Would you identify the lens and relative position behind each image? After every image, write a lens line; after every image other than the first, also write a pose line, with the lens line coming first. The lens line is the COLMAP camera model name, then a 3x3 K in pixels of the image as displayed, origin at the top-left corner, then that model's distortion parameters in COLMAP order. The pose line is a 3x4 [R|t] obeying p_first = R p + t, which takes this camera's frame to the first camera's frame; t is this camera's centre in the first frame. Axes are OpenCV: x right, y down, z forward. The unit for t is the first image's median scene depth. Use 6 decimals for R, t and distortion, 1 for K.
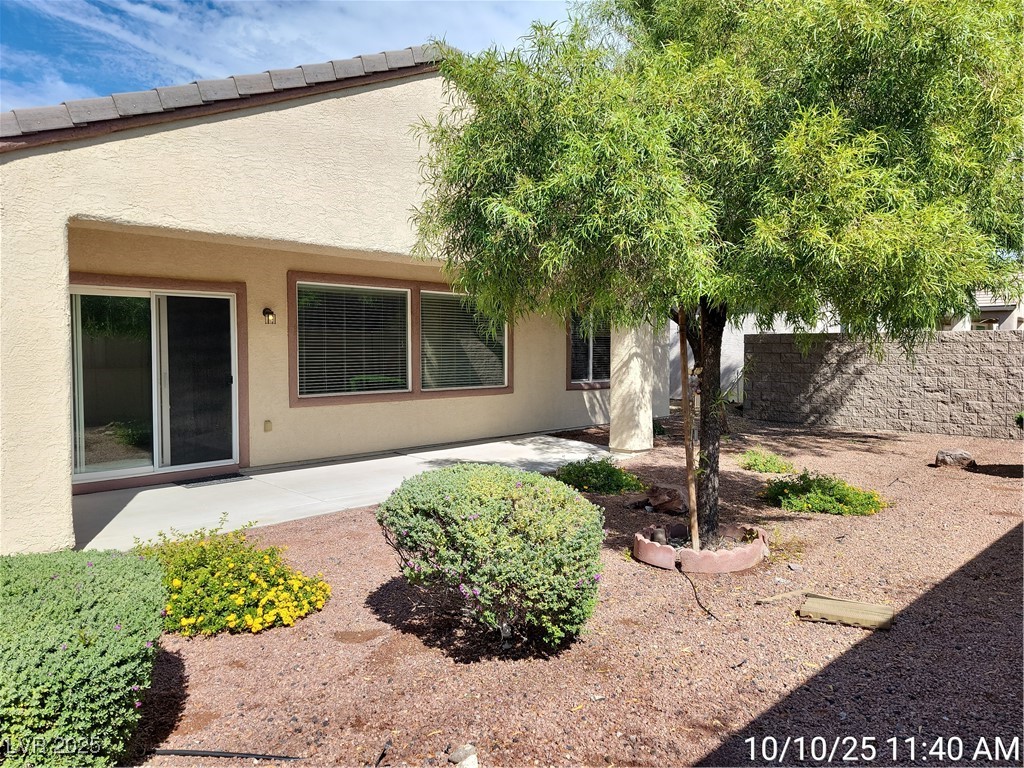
lens RADIAL K [[699.6, 0, 504.5], [0, 699.6, 382.5], [0, 0, 1]] dist [-0.013229, -0.034636]
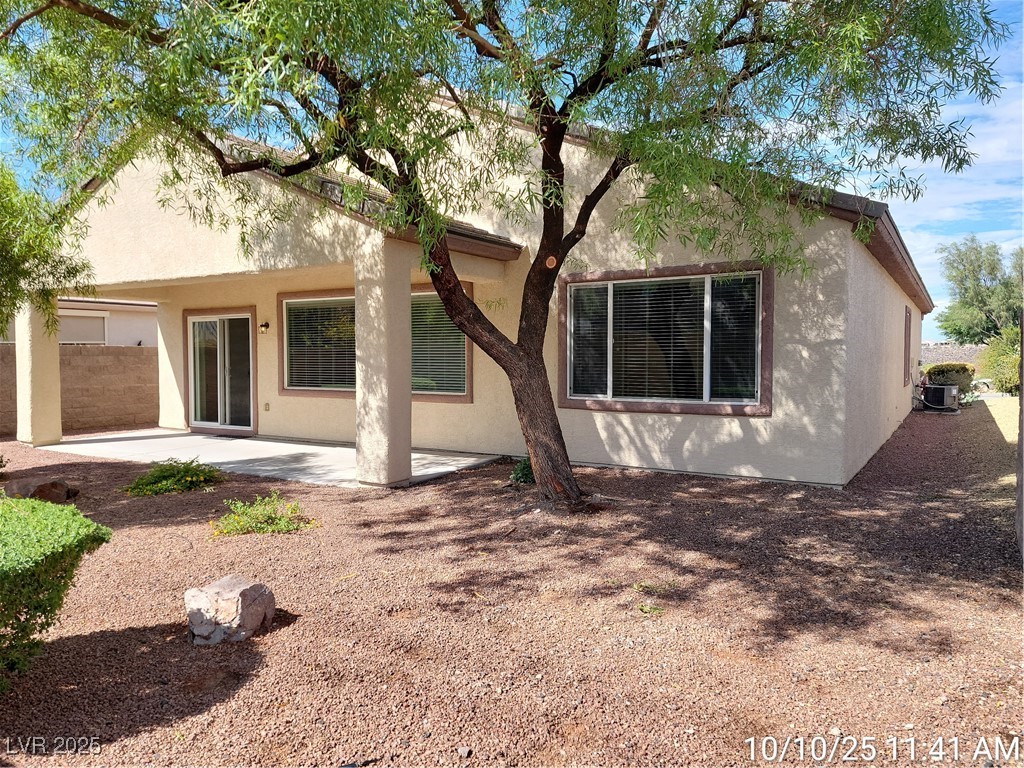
lens RADIAL K [[699.6, 0, 506.9], [0, 699.6, 385.7], [0, 0, 1]] dist [-0.013229, -0.034636]
pose [[0.250980, 0.039483, -0.967187, 0.691429], [-0.048695, 0.998418, 0.028121, -0.026678], [0.966767, 0.040040, 0.252506, 0.683098]]
